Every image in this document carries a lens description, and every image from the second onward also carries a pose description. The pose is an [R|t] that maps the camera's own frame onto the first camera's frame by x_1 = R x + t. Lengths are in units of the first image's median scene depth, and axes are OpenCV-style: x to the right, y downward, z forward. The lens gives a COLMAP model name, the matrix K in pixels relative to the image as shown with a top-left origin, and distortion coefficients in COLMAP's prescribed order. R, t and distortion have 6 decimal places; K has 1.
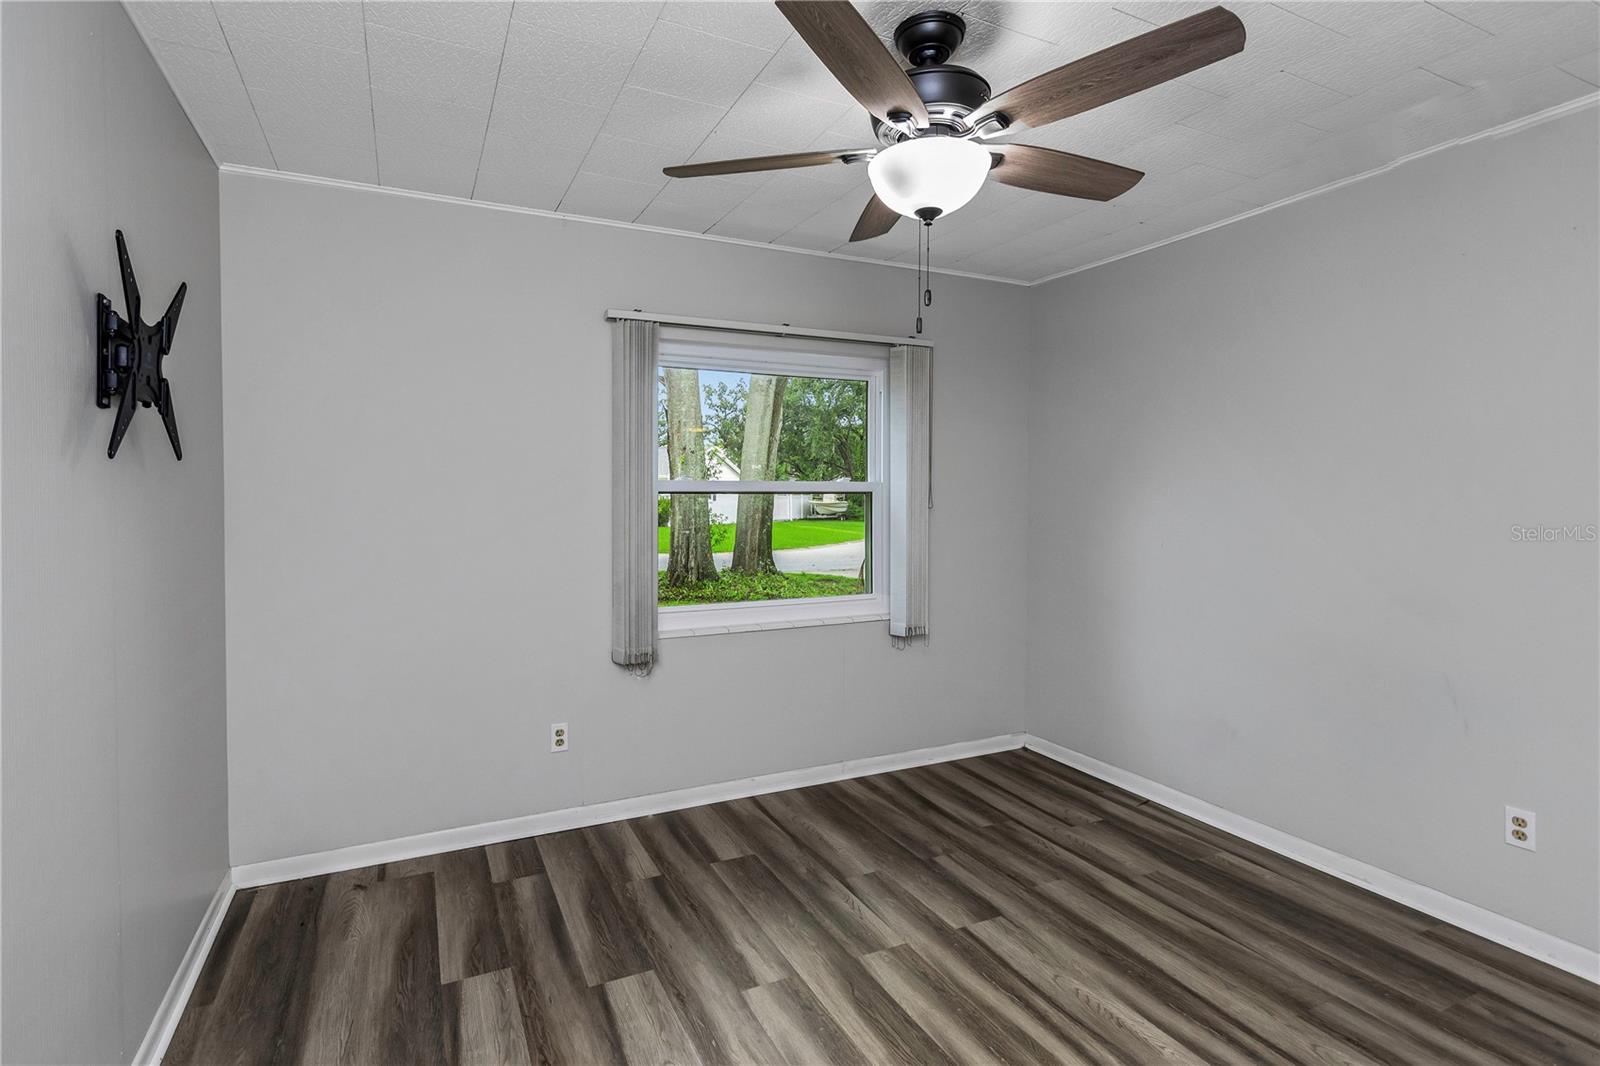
lens RADIAL K [[796.0, 0, 805.0], [0, 796.0, 503.9], [0, 0, 1]] dist [0.004751, -0.000465]
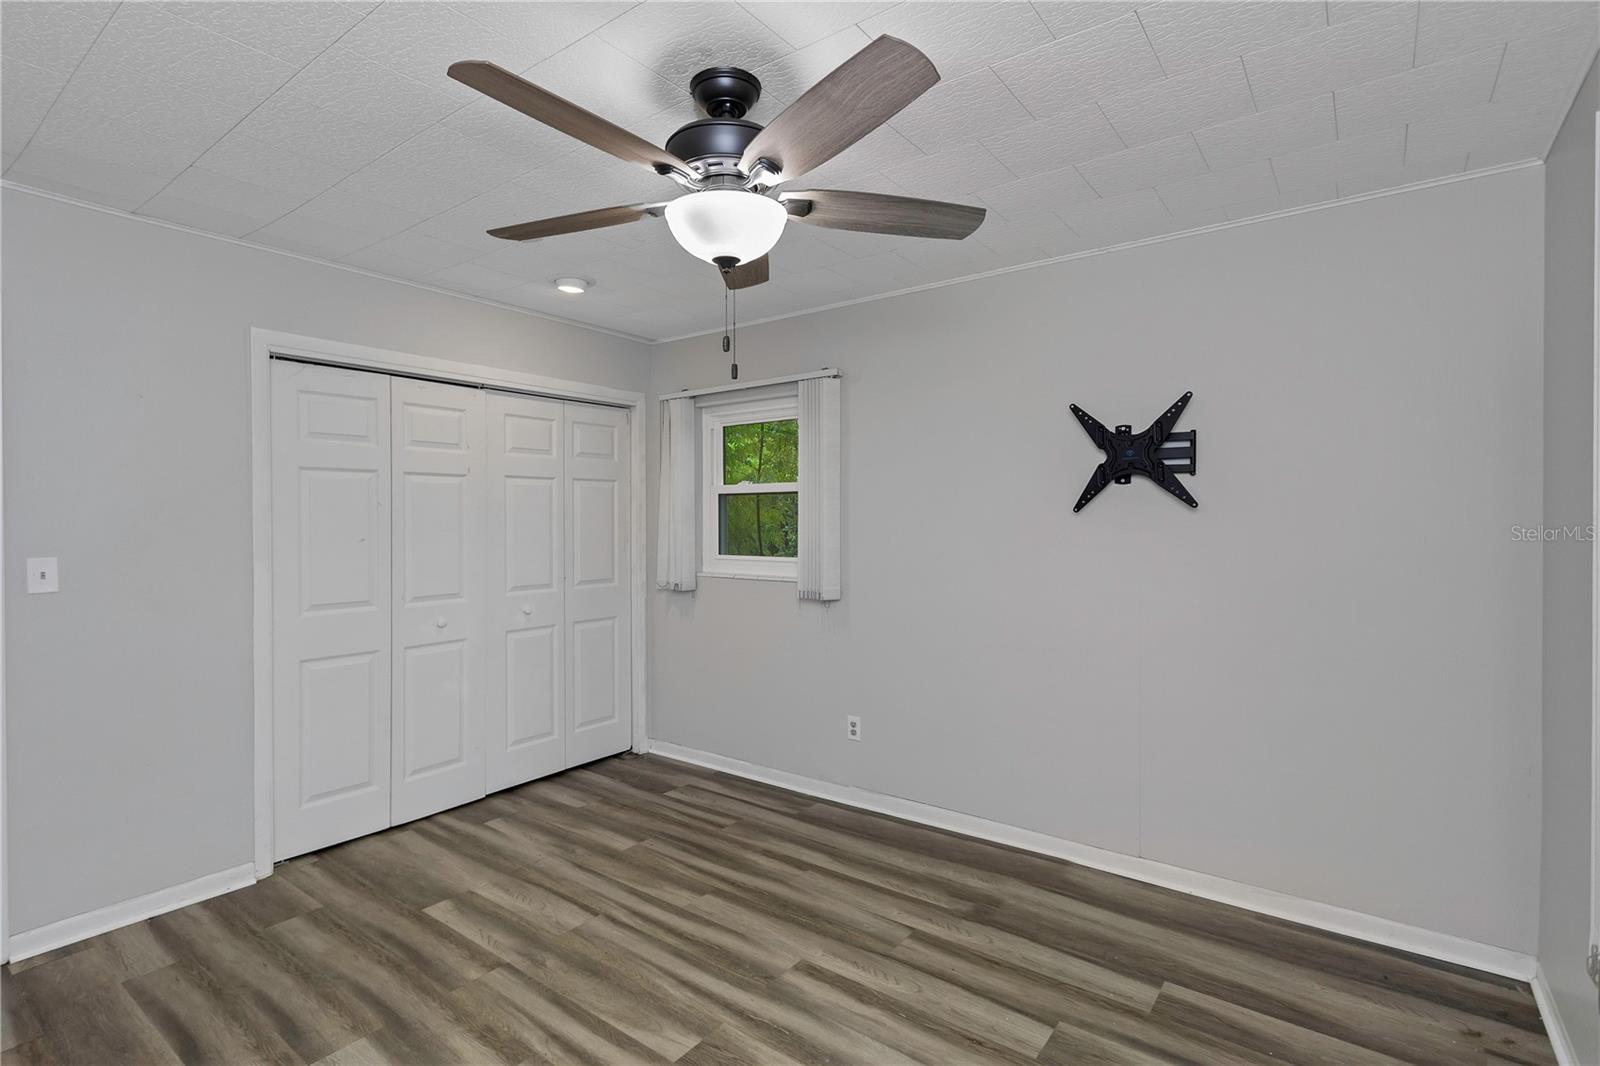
lens RADIAL K [[736.7, 0, 837.9], [0, 736.7, 526.8], [0, 0, 1]] dist [0.001043, -0.000591]
pose [[-0.880086, 0.009471, -0.474719, 0.344631], [0.000292, 0.999812, 0.019404, -0.031030], [0.474813, 0.016939, -0.879923, 1.399363]]
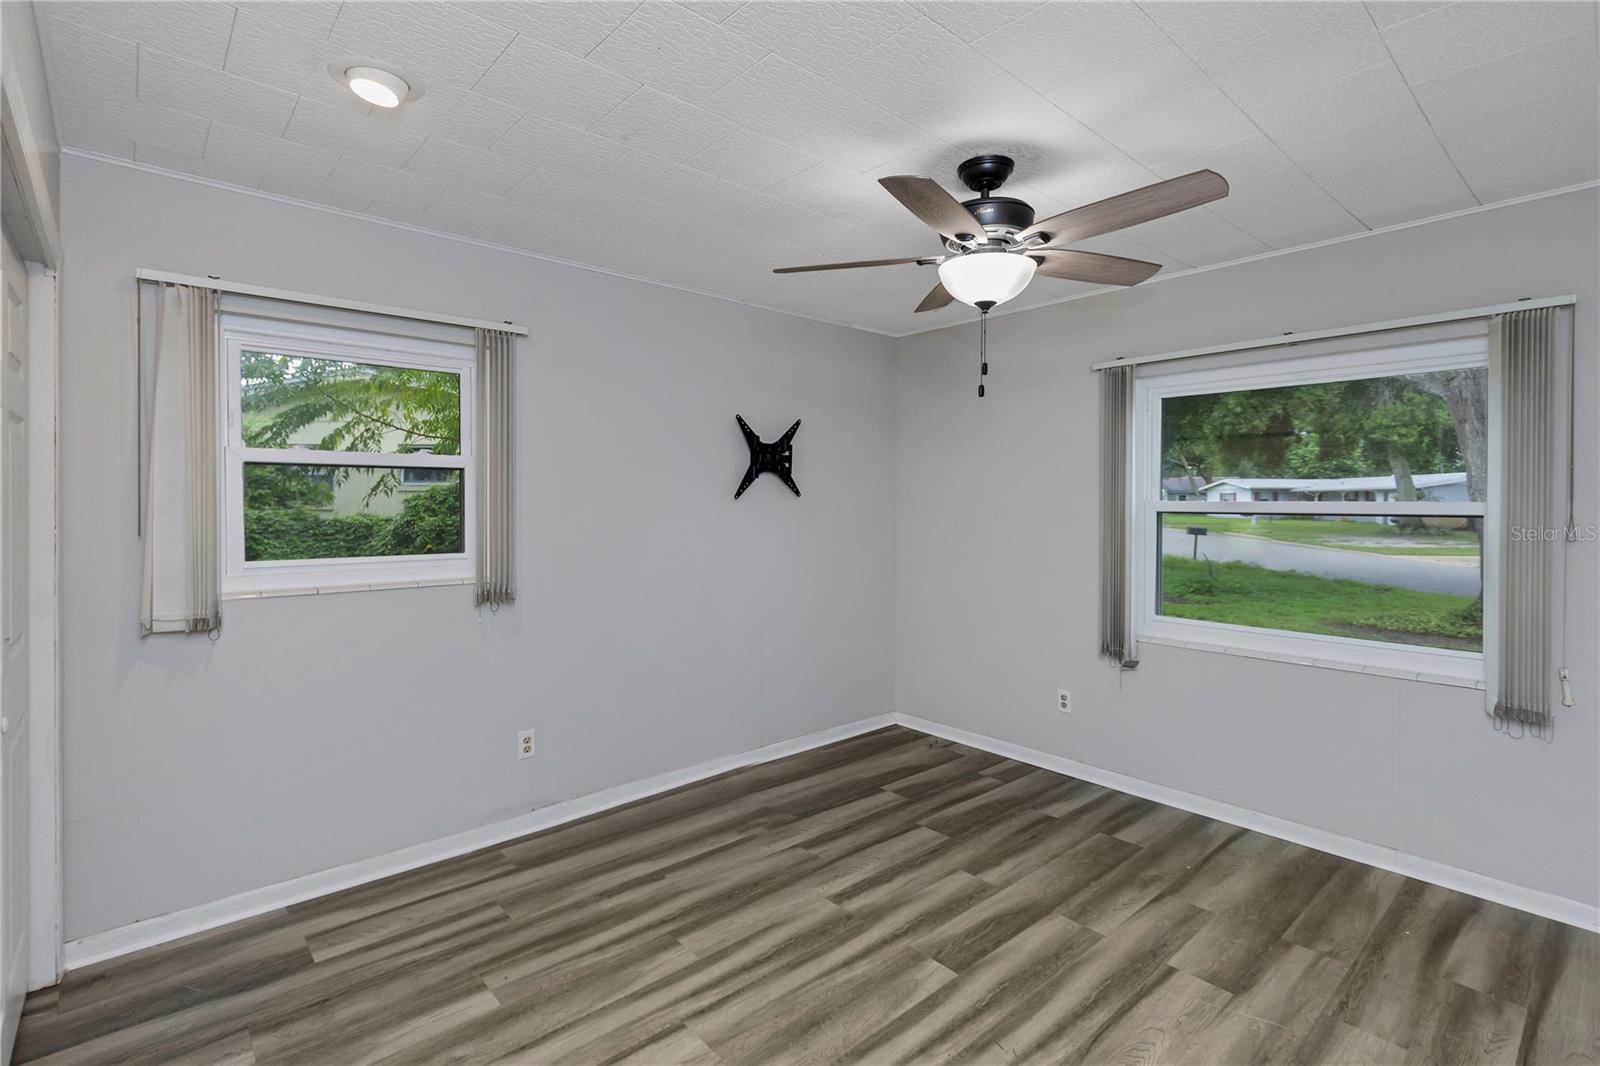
lens RADIAL K [[742.4, 0, 720.9], [0, 742.4, 505.2], [0, 0, 1]] dist [0.001235, -0.001140]
pose [[0.211303, 0.009452, -0.977375, 0.909331], [-0.013689, 0.999884, 0.006710, -0.027453], [0.977325, 0.011961, 0.211408, 0.250732]]
